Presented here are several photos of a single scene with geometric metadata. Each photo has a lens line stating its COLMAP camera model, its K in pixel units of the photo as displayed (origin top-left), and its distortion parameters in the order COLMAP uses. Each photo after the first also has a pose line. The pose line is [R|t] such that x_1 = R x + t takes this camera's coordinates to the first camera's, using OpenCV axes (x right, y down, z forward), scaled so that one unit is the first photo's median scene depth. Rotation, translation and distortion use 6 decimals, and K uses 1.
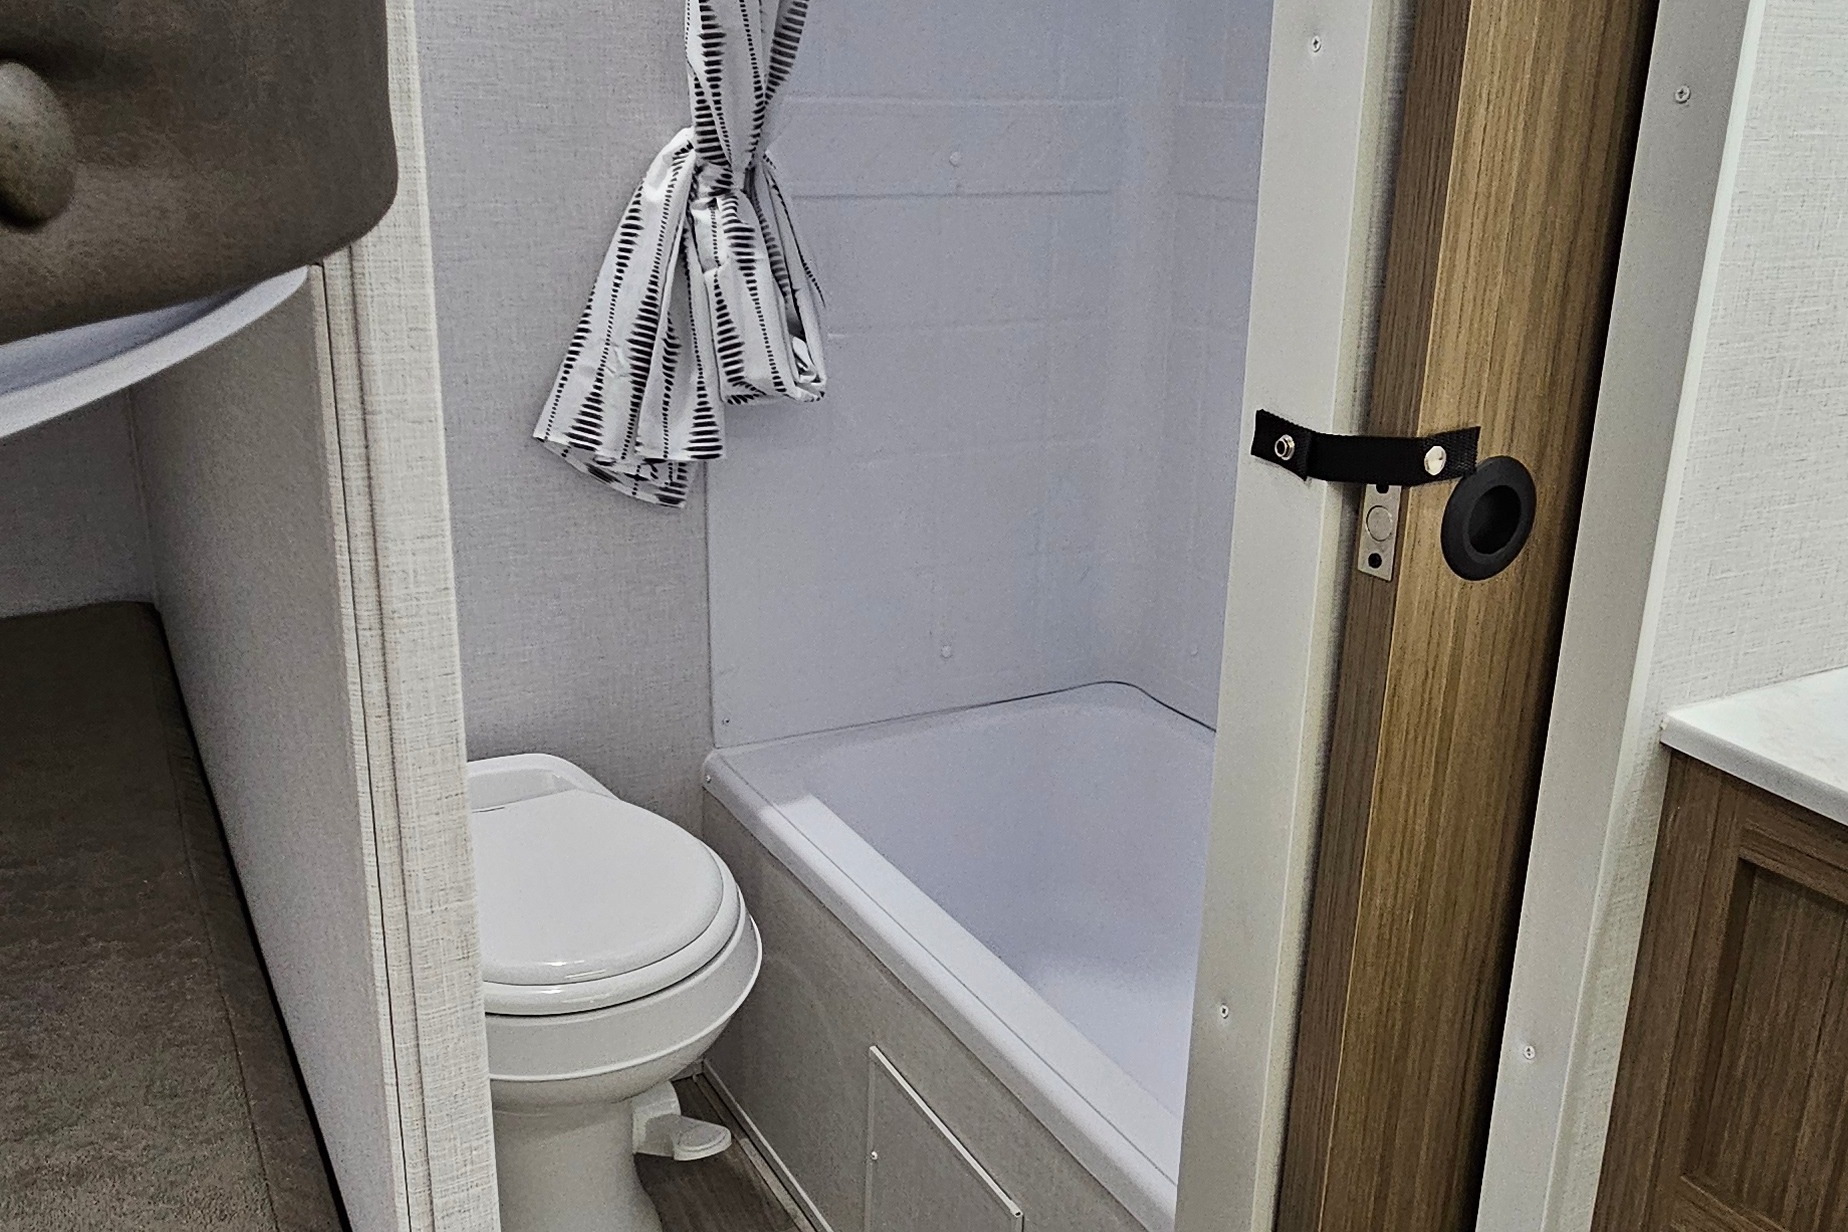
lens RADIAL K [[1585.7, 0, 924.0], [0, 1585.7, 616.0], [0, 0, 1]] dist [-0.001254, 0.000667]
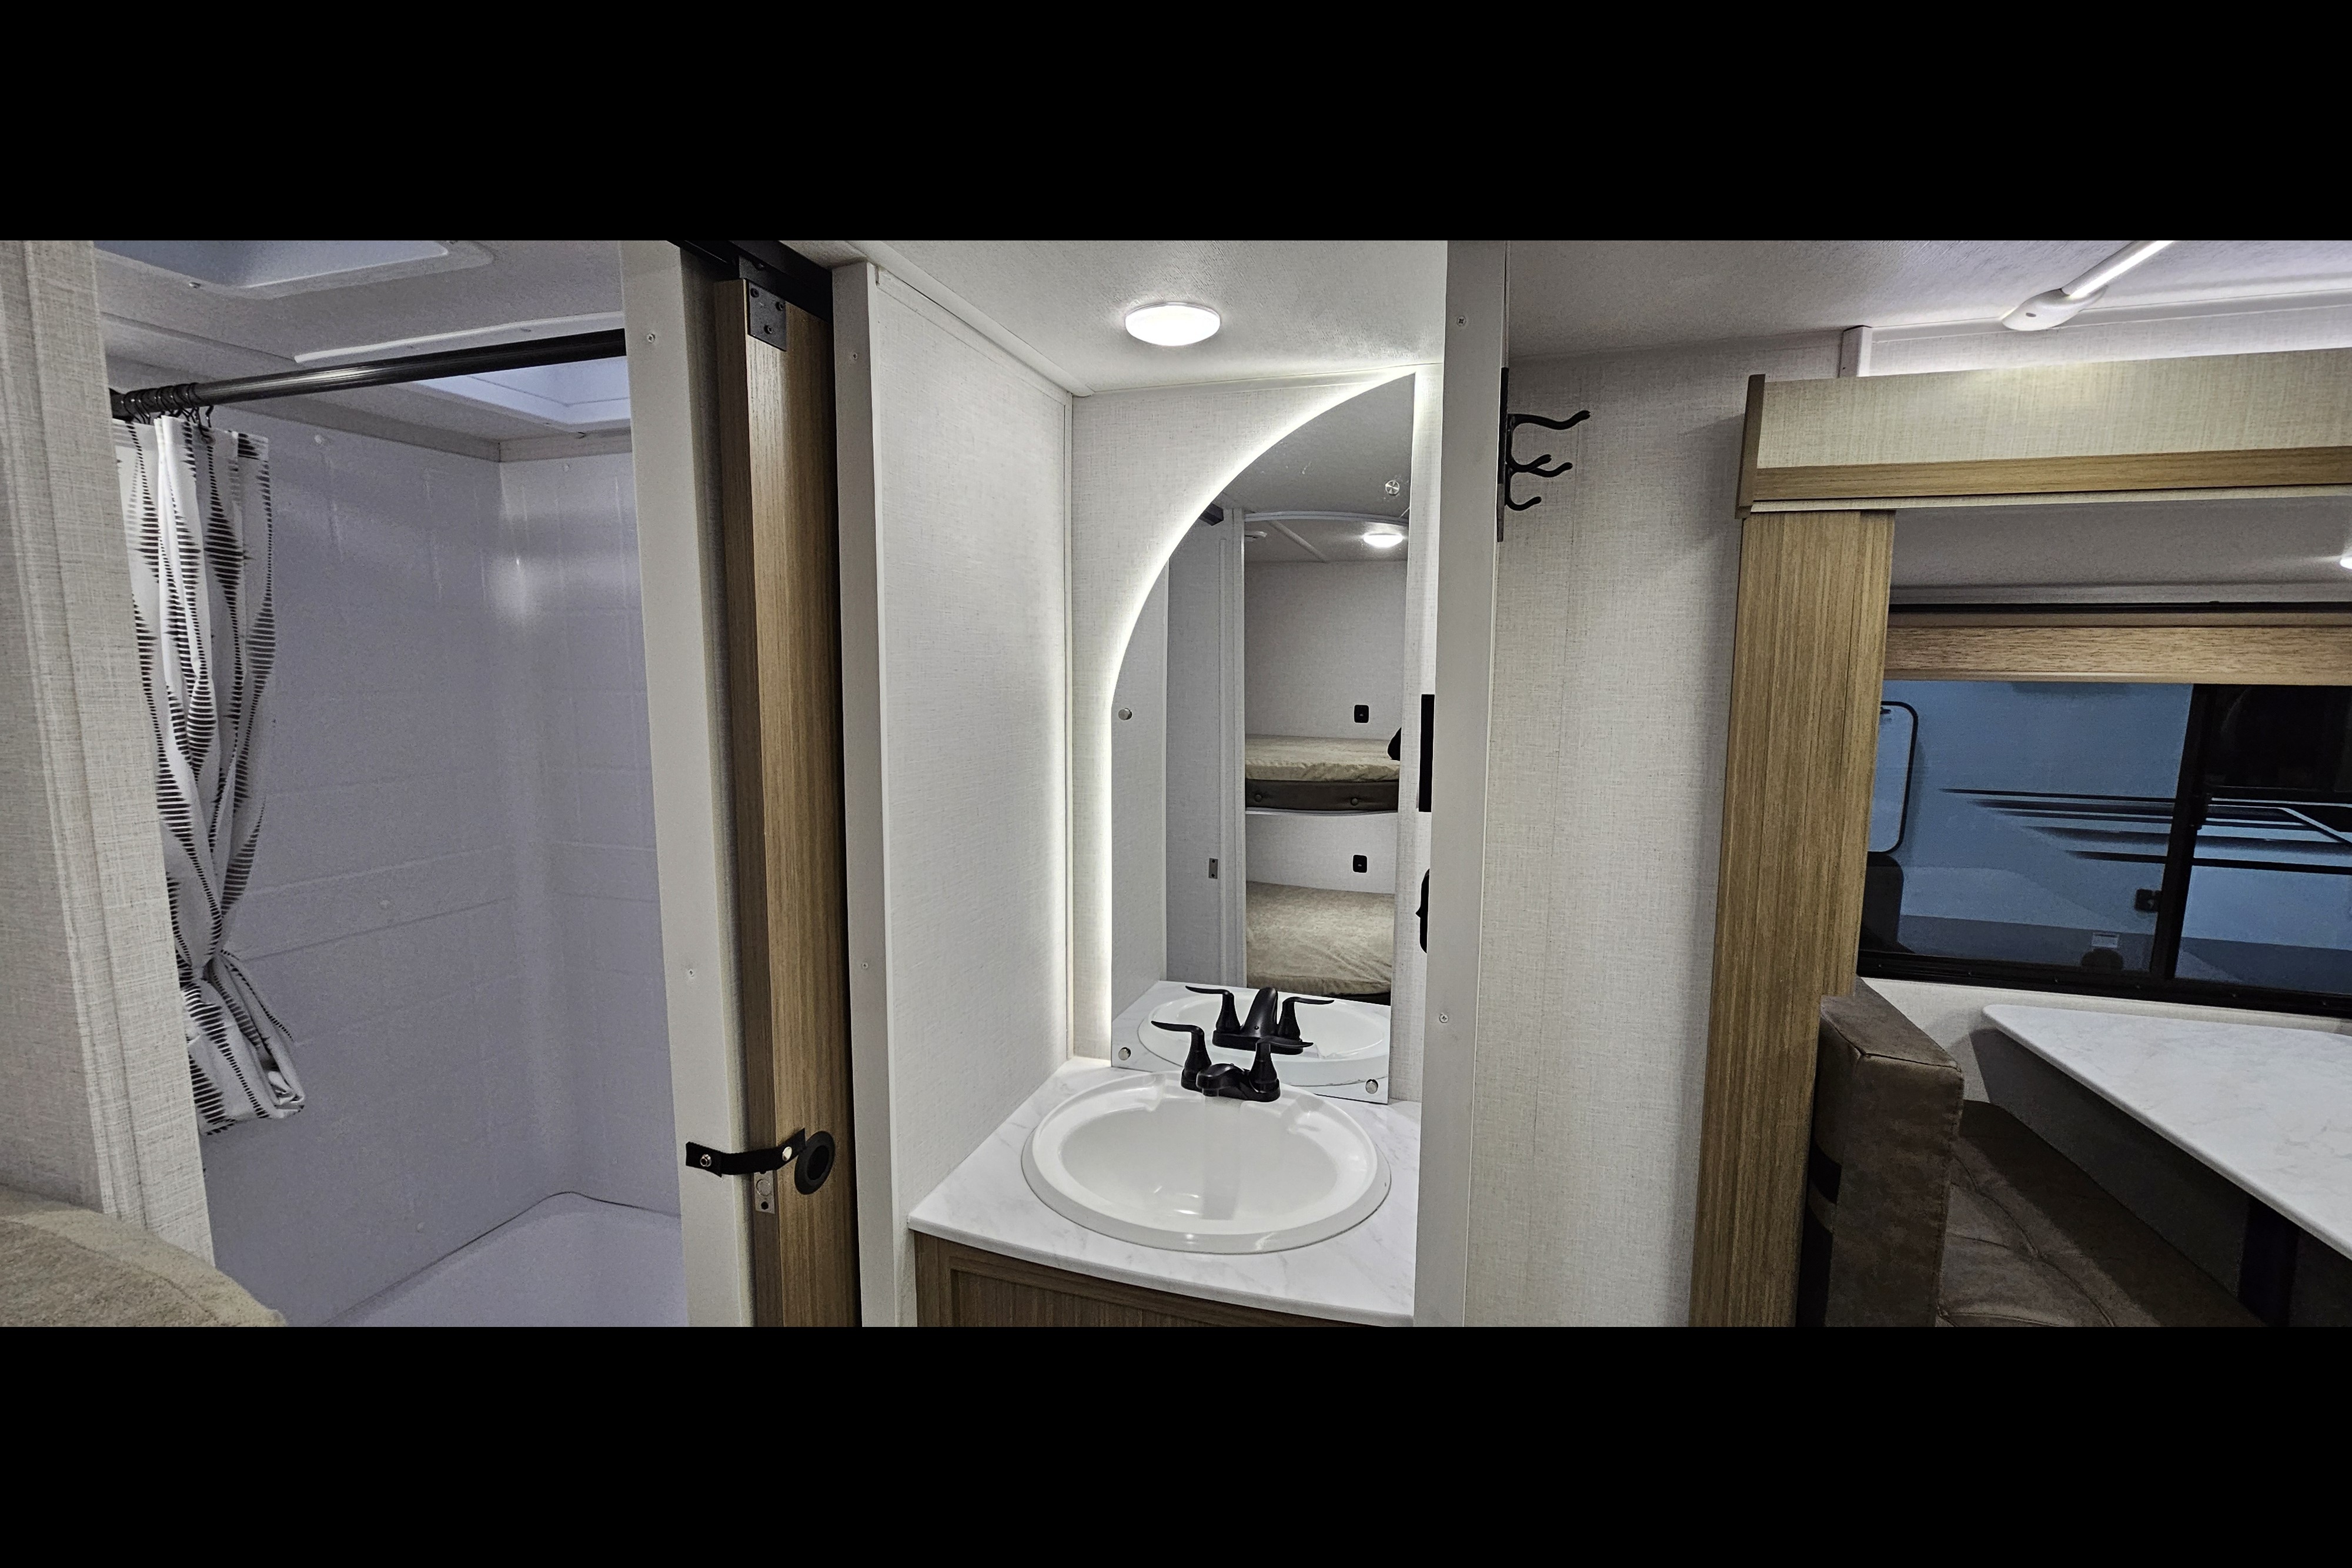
lens RADIAL K [[965.2, 0, 1176.0], [0, 965.2, 784.0], [0, 0, 1]] dist [0.000297, -0.000055]
pose [[0.714819, -0.105837, 0.691254, -0.133193], [0.217273, 0.973173, -0.075679, -0.343227], [-0.664700, 0.204288, 0.718638, -0.340741]]
